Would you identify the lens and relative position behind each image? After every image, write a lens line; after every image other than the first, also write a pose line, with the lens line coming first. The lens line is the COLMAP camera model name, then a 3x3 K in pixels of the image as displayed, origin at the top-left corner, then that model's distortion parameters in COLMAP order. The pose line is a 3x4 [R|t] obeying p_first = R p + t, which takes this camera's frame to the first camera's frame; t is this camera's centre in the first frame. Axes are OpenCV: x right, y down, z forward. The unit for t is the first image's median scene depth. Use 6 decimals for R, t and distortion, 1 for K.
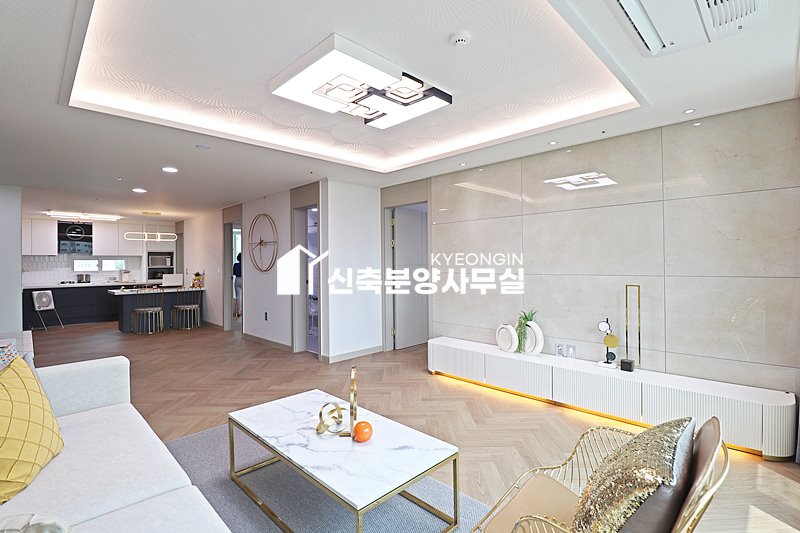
lens RADIAL K [[381.6, 0, 408.3], [0, 381.6, 262.4], [0, 0, 1]] dist [0.038086, 0.000014]
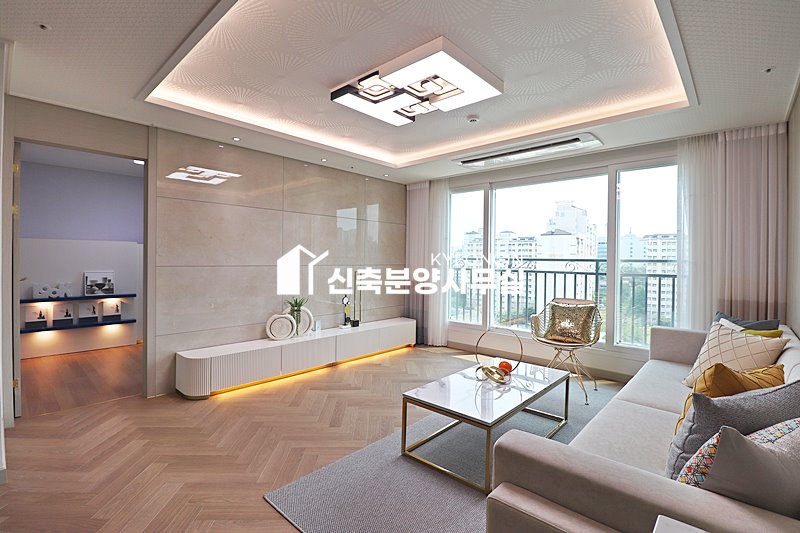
lens RADIAL K [[371.3, 0, 395.5], [0, 371.3, 264.3], [0, 0, 1]] dist [0.000593, 0.000254]
pose [[-0.019962, -0.003735, 0.999794, -0.905098], [-0.014090, 0.999895, 0.003454, 0.022741], [-0.999701, -0.014019, -0.020013, 0.853657]]
